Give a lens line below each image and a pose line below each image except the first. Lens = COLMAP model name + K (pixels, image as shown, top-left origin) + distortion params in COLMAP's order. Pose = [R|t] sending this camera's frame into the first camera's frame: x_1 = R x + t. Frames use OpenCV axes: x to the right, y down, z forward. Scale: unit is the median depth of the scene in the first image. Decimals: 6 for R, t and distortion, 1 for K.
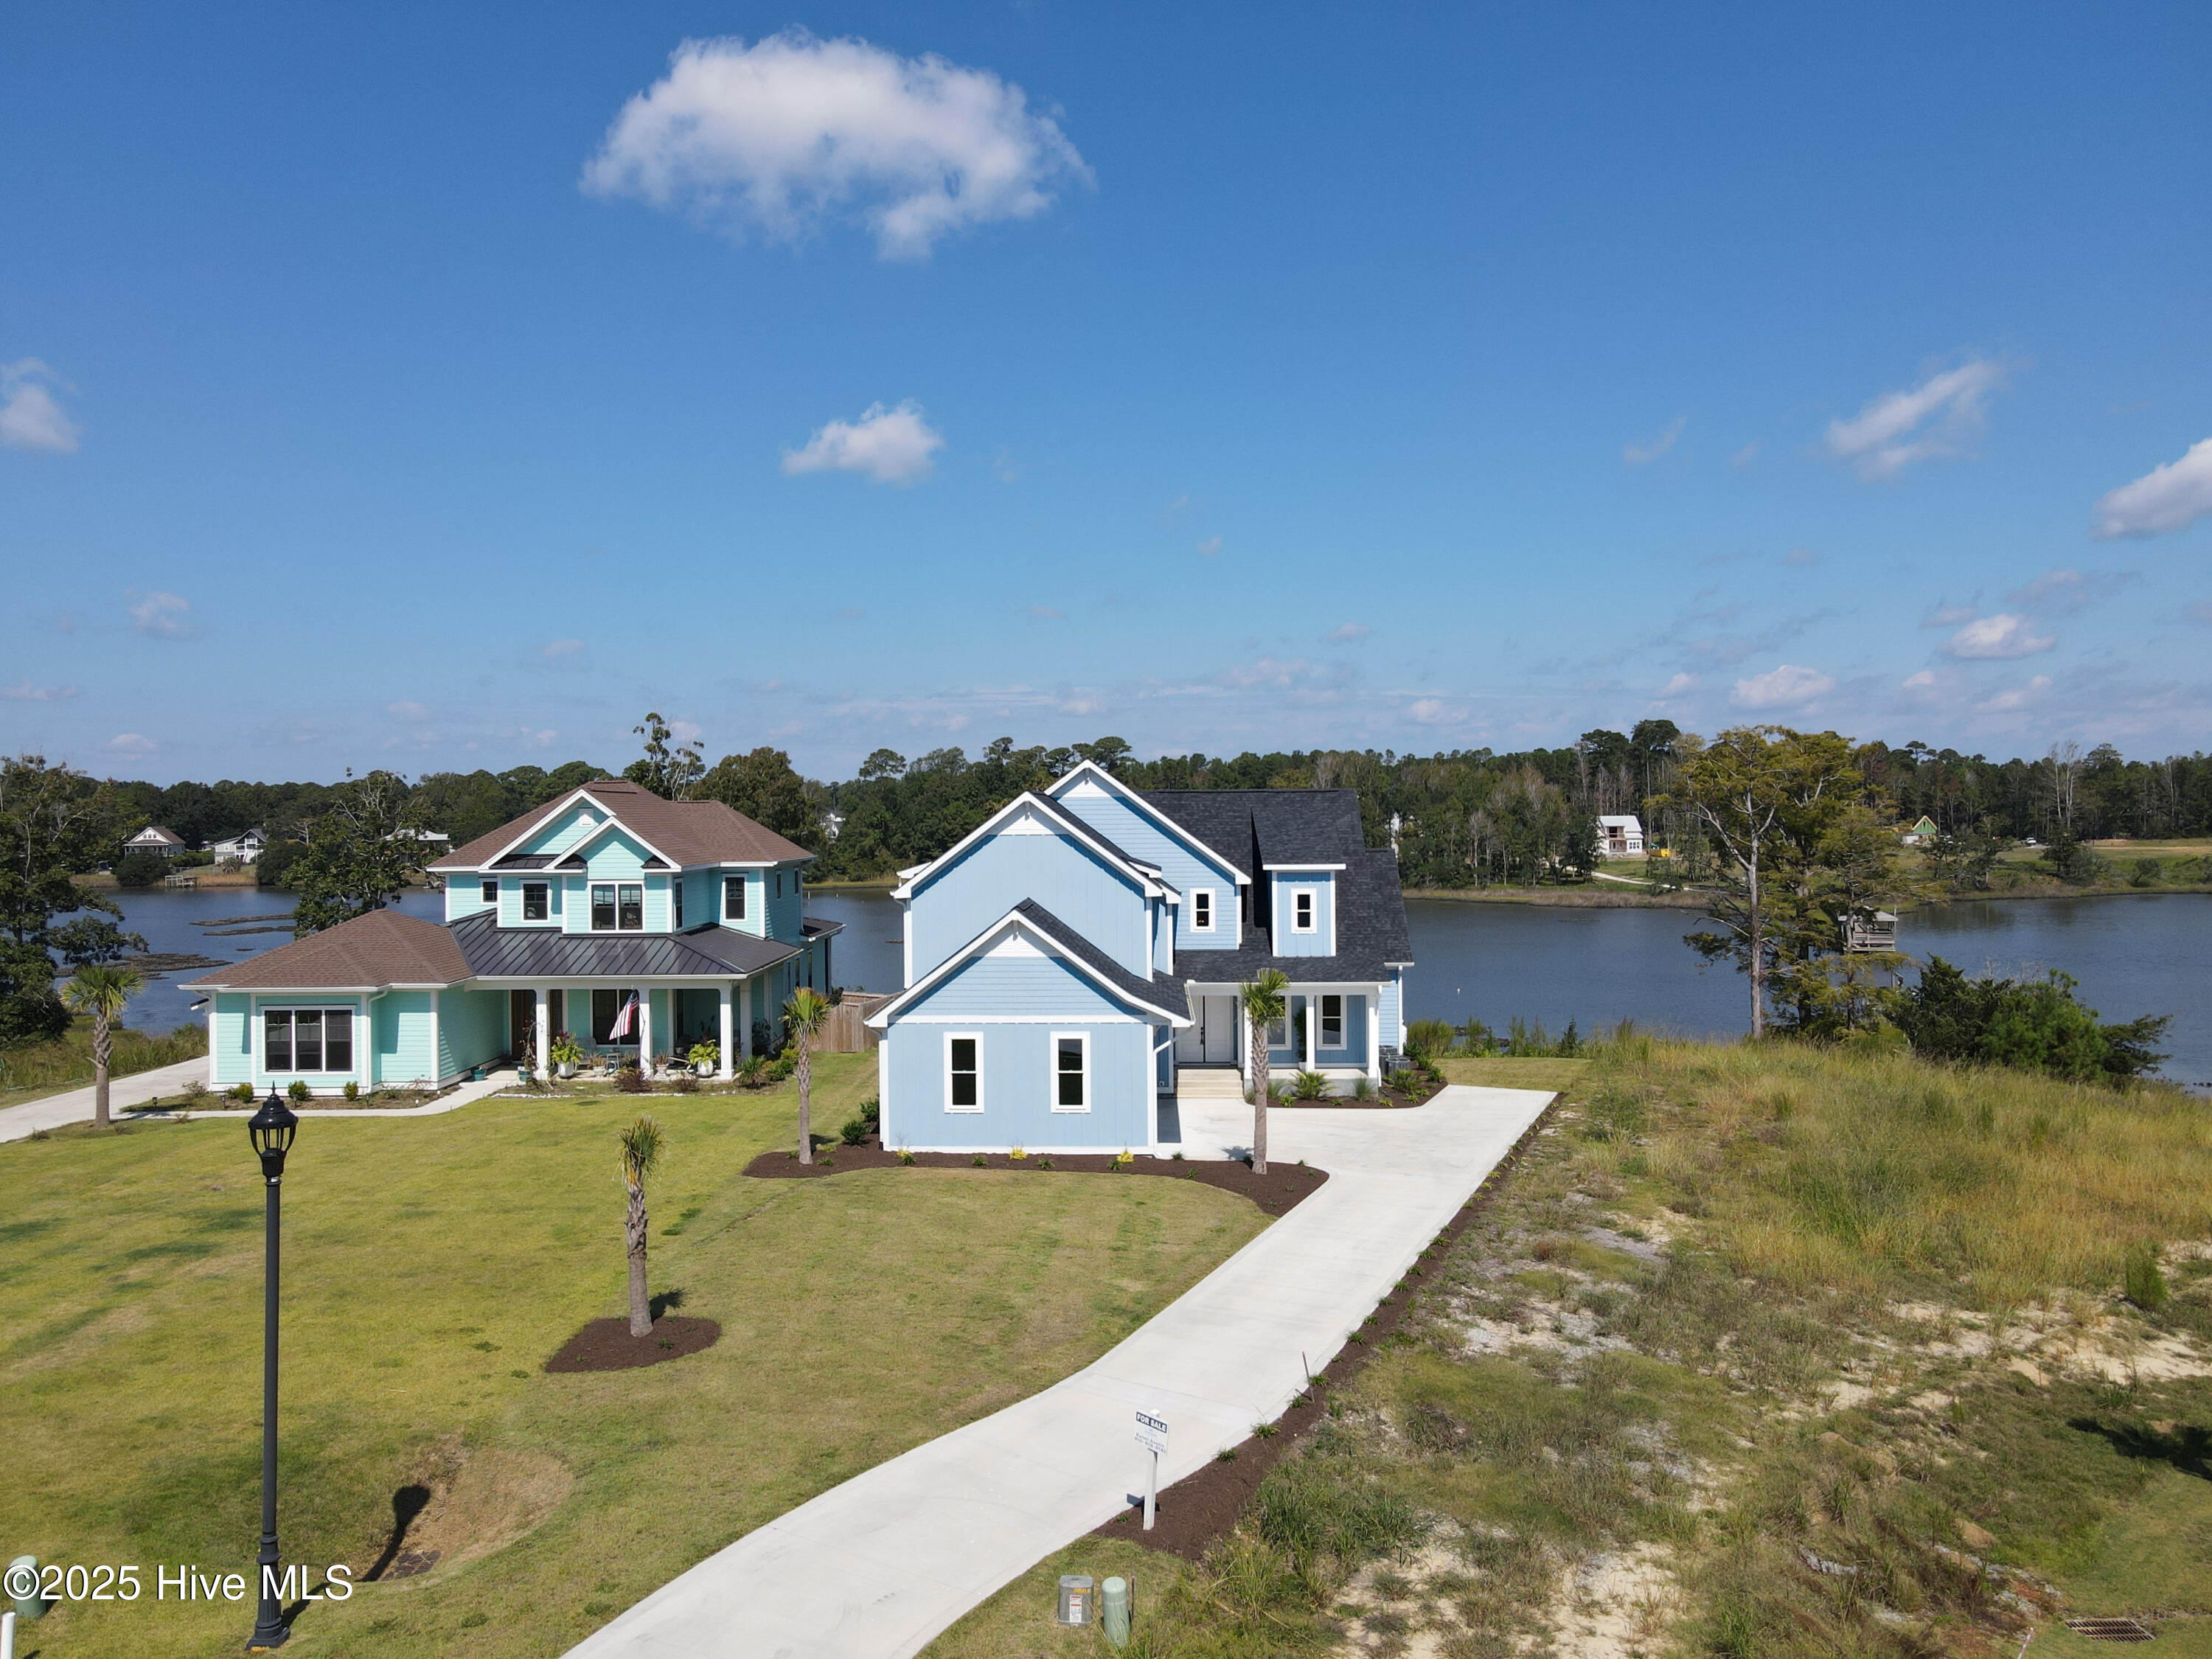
lens RADIAL K [[1628.4, 0, 1093.3], [0, 1628.4, 821.6], [0, 0, 1]] dist [-0.003580, 0.035669]
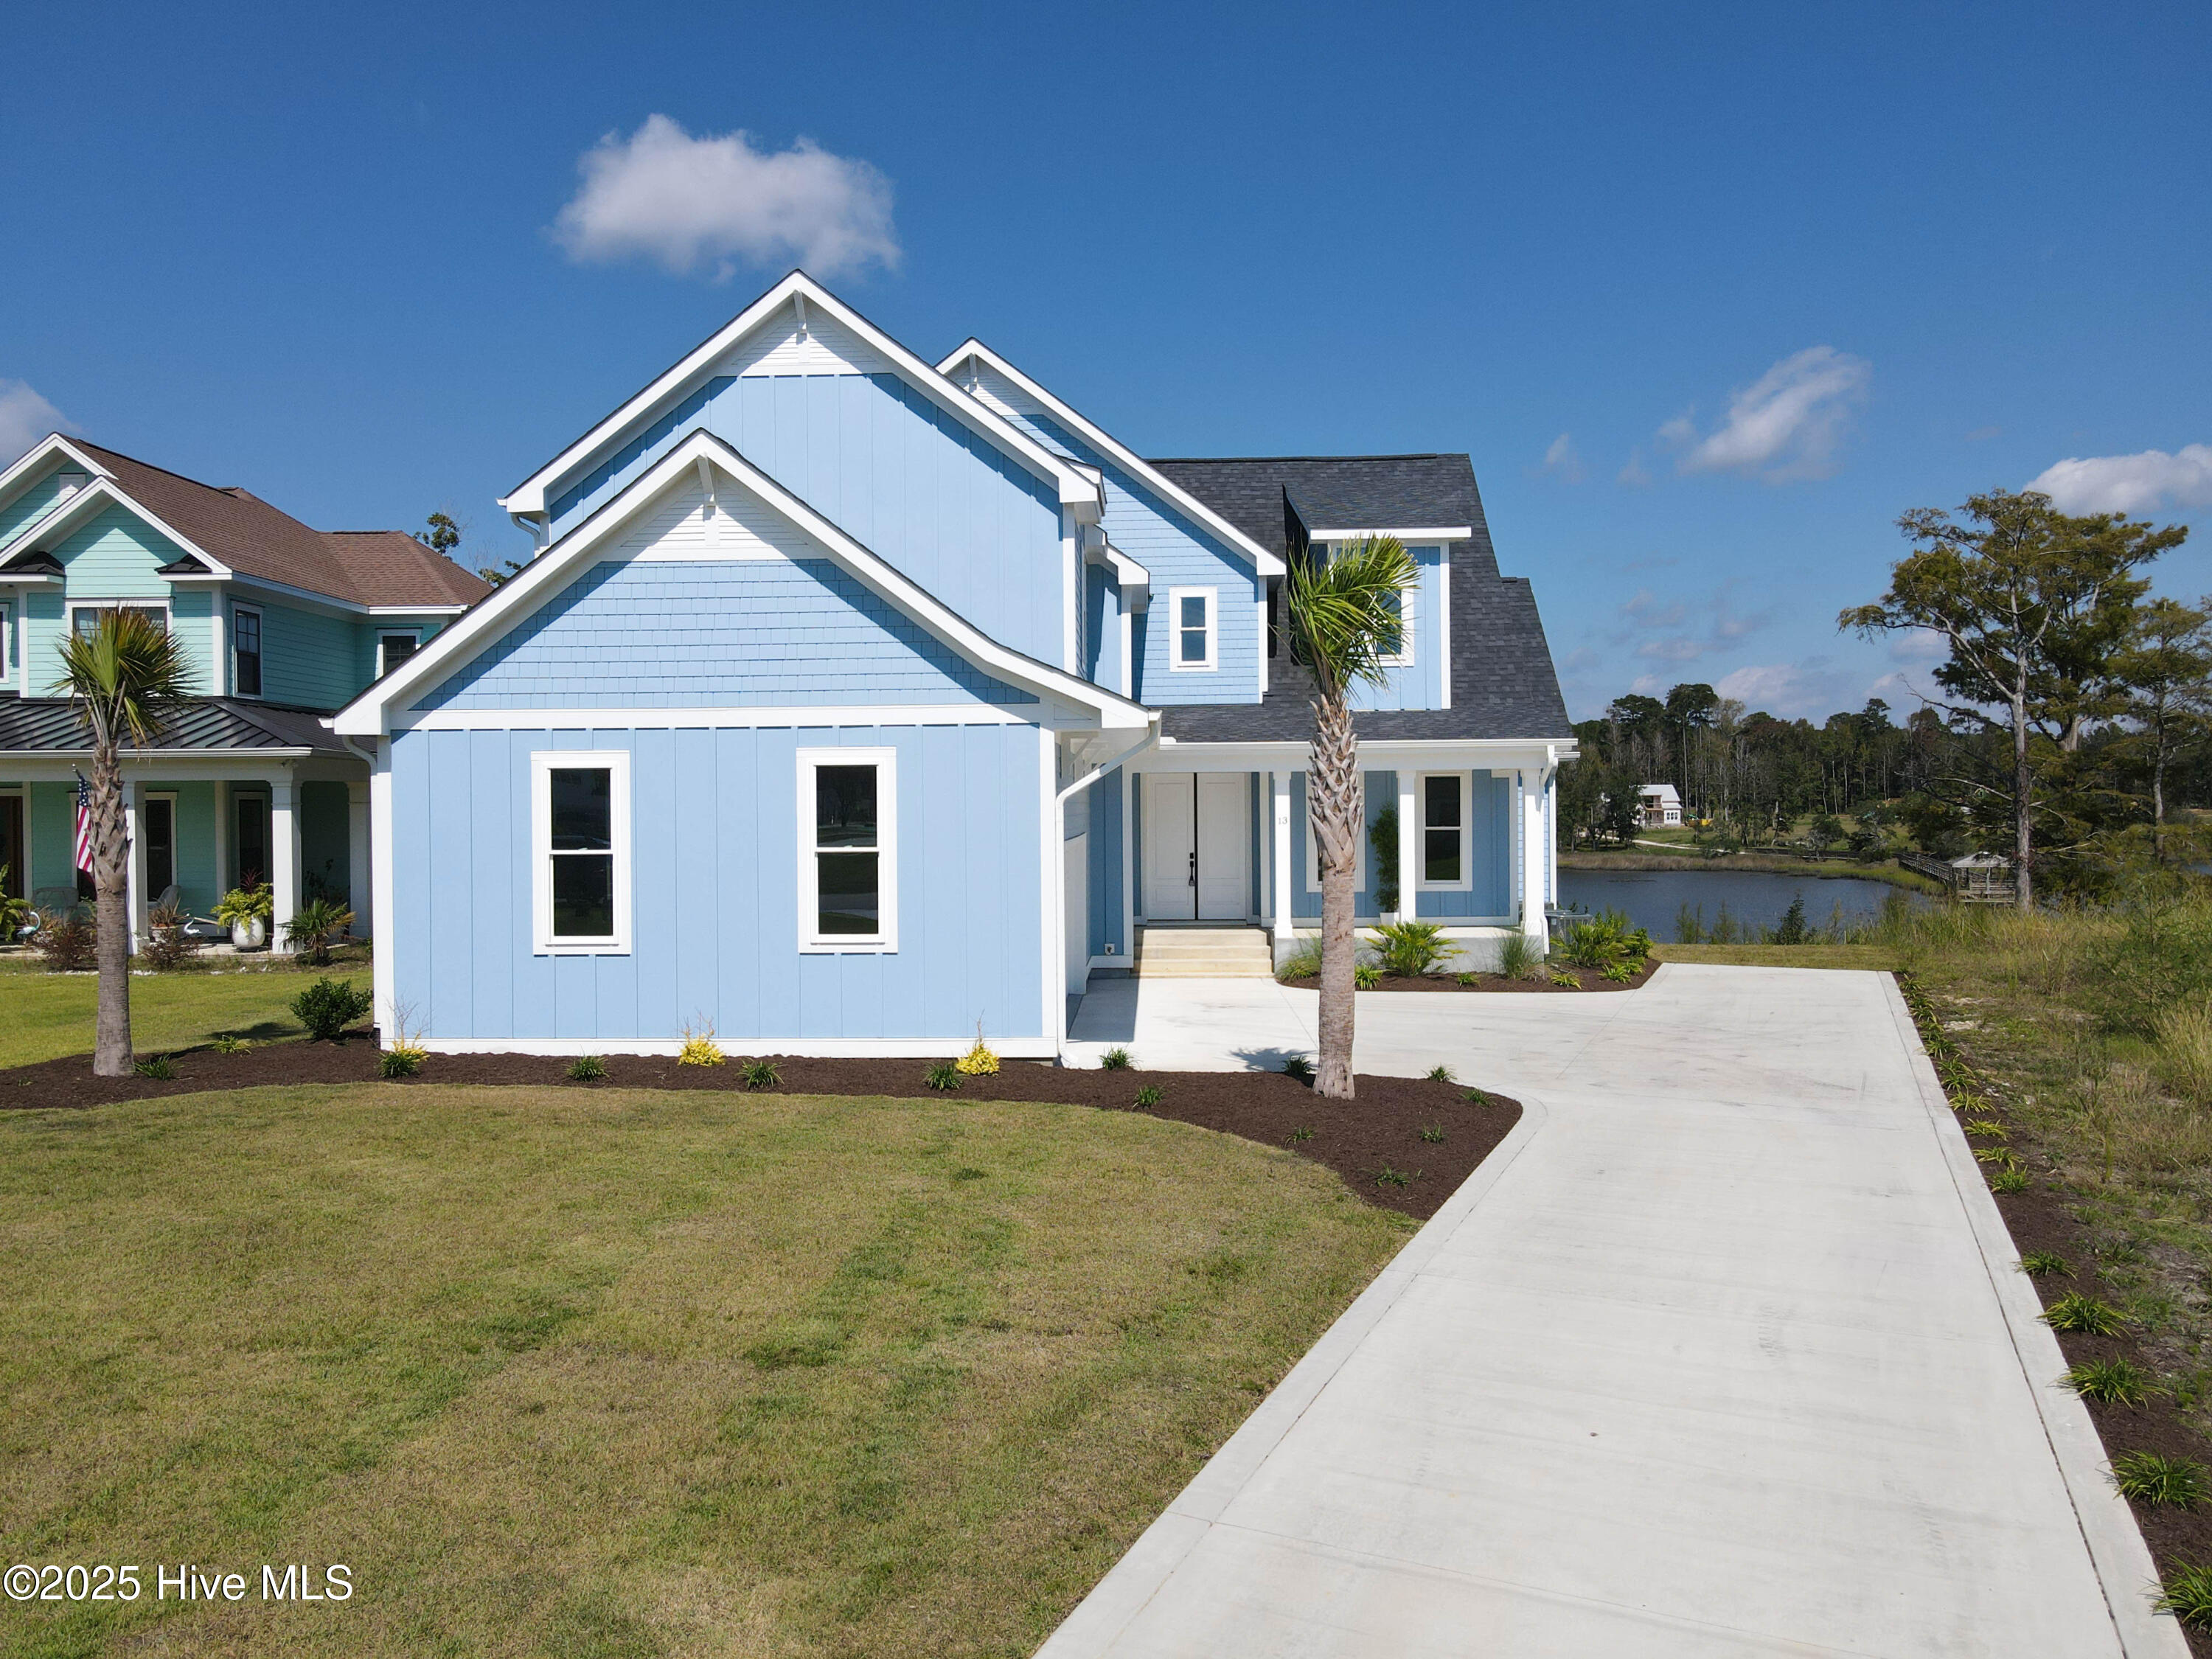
lens RADIAL K [[1628.4, 0, 1093.3], [0, 1628.4, 821.6], [0, 0, 1]] dist [-0.003580, 0.035669]
pose [[0.999988, -0.000700, -0.004848, 0.039745], [0.000710, 0.999998, 0.001885, 0.121482], [0.004847, -0.001888, 0.999986, 0.503131]]
